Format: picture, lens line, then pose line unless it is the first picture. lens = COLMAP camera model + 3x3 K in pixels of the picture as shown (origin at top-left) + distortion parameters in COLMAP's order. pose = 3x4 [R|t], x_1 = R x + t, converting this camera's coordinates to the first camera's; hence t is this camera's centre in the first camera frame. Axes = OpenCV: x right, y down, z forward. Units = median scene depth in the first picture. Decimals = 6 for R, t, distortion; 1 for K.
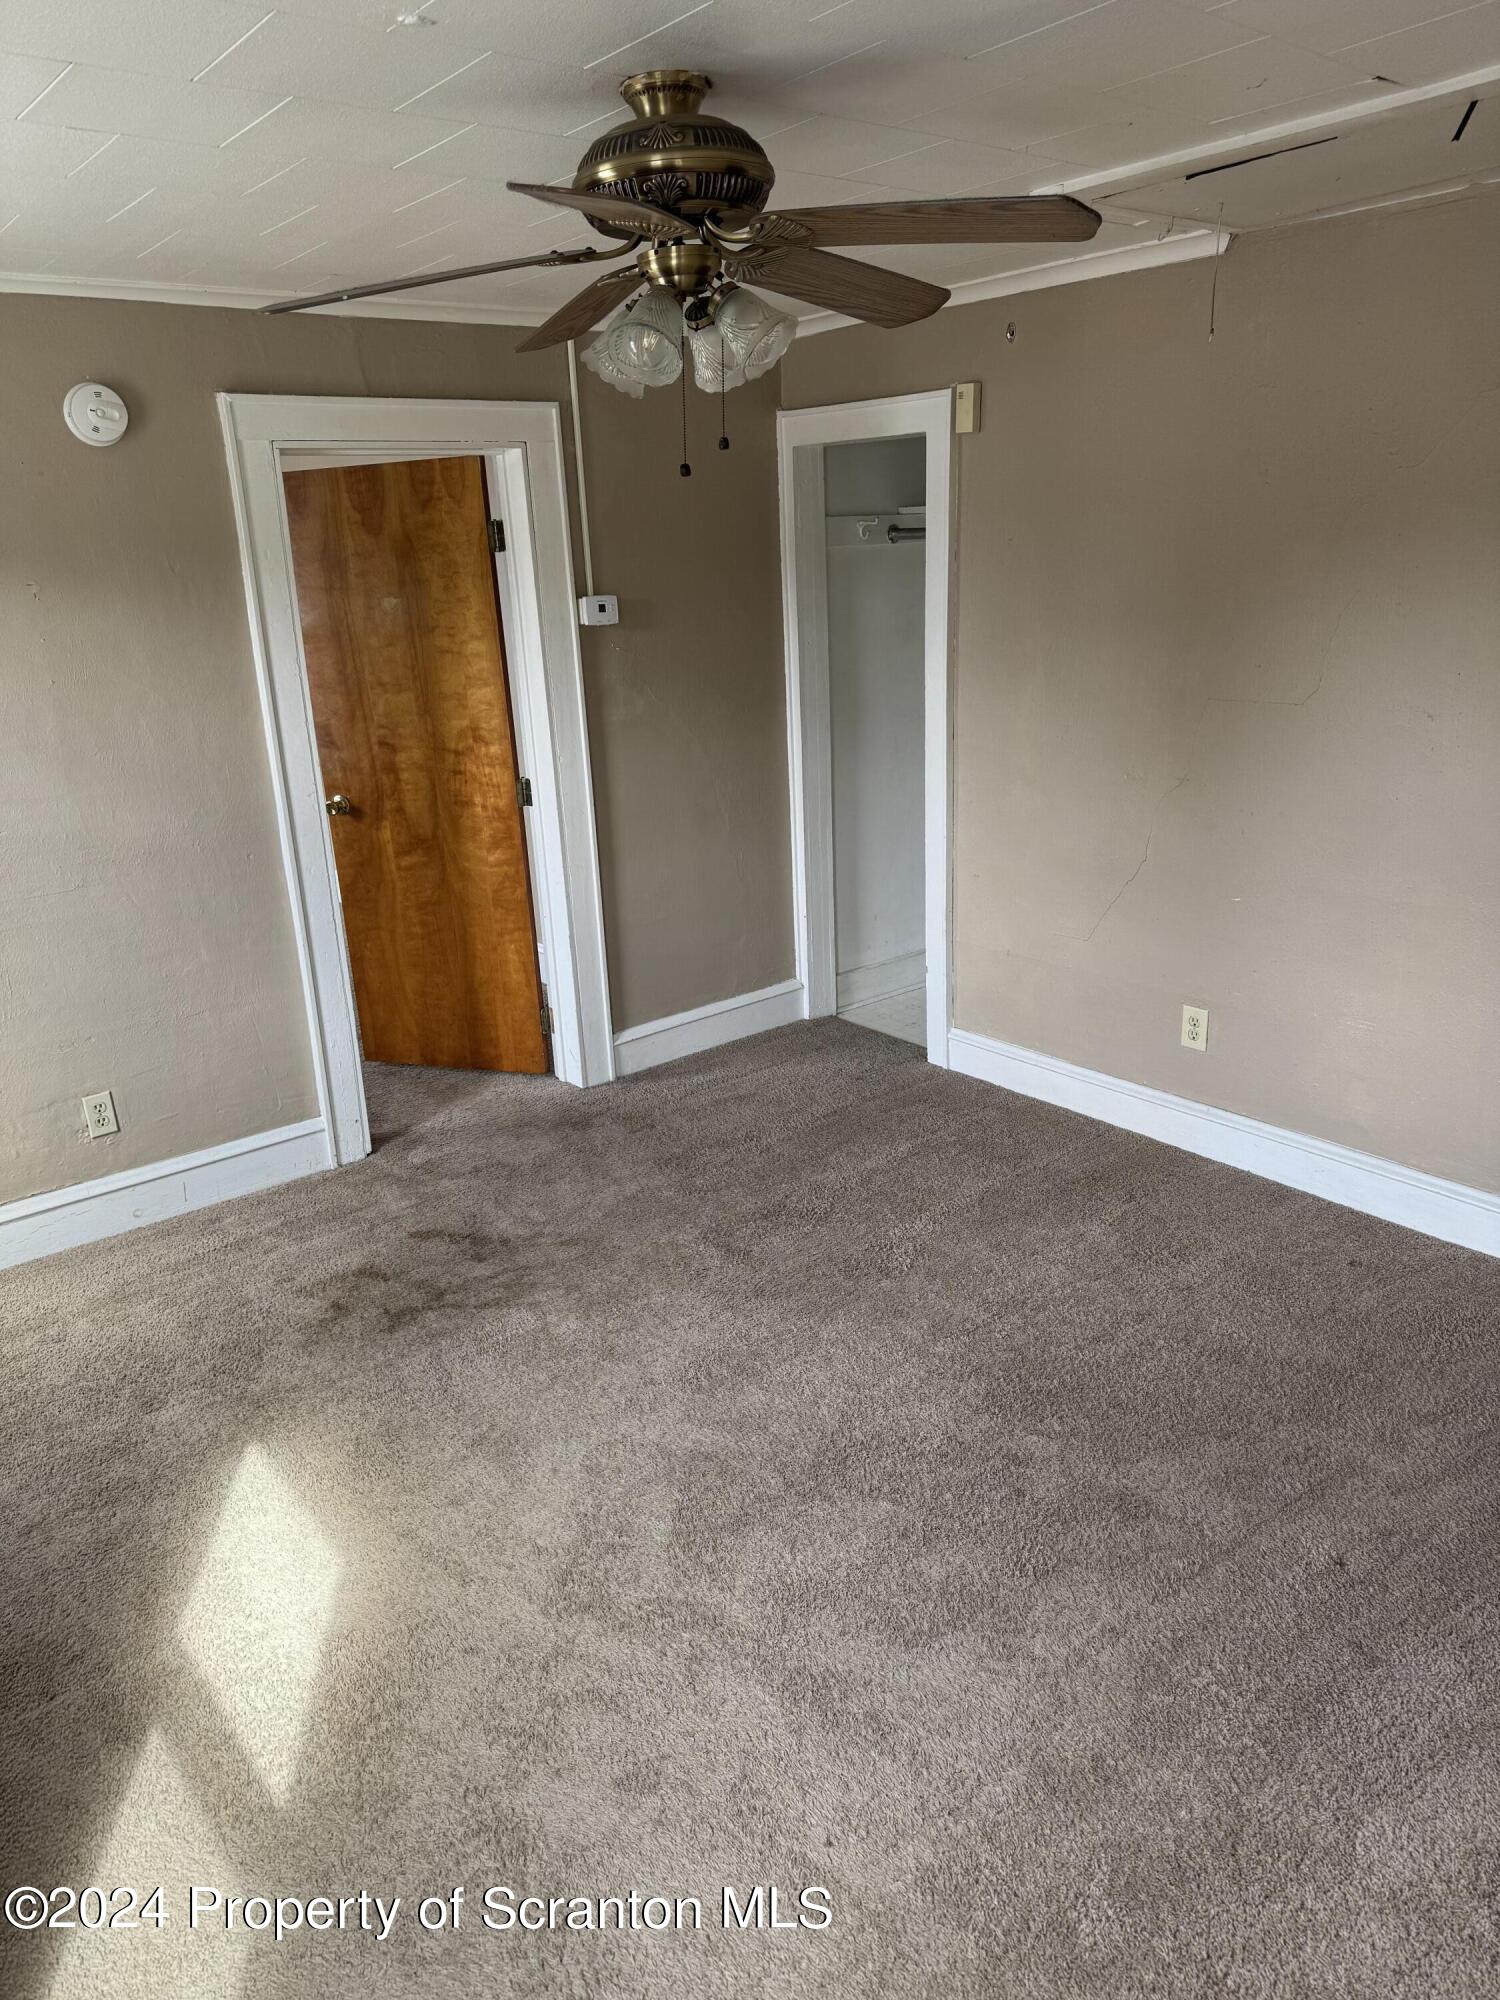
lens RADIAL K [[1423.5, 0, 729.0], [0, 1423.5, 1011.9], [0, 0, 1]] dist [0.027955, -0.023817]
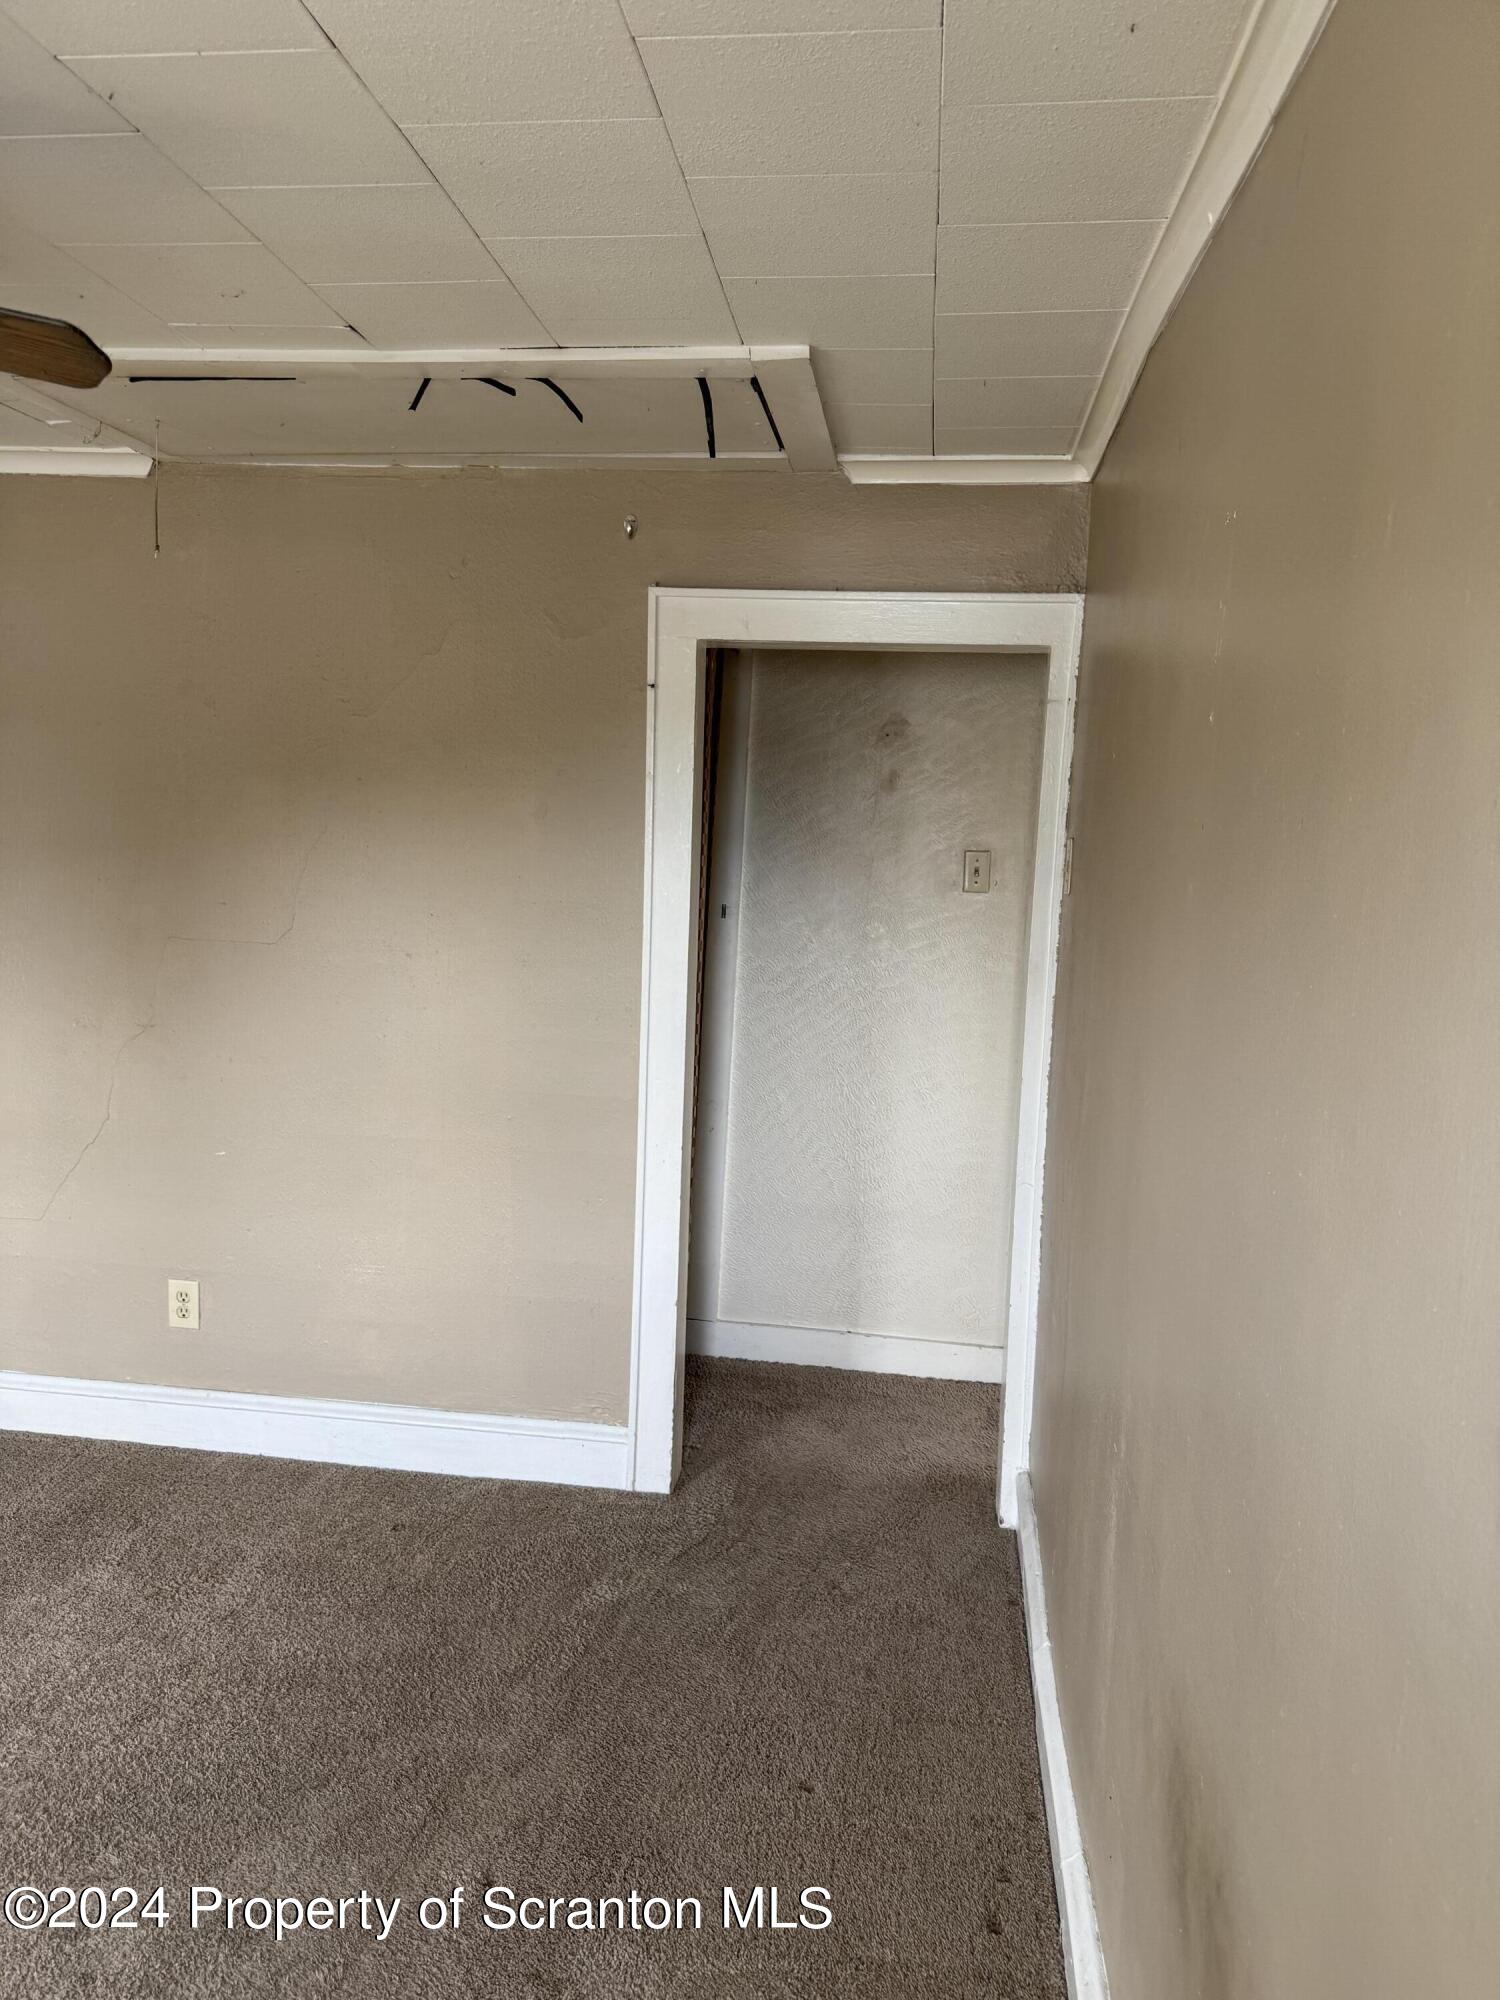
lens RADIAL K [[1423.5, 0, 729.0], [0, 1423.5, 1011.9], [0, 0, 1]] dist [0.027955, -0.023817]
pose [[0.710012, -0.026808, 0.703679, -0.055619], [0.154351, 0.980900, -0.118371, -0.009959], [-0.687065, 0.192658, 0.700588, 0.134381]]
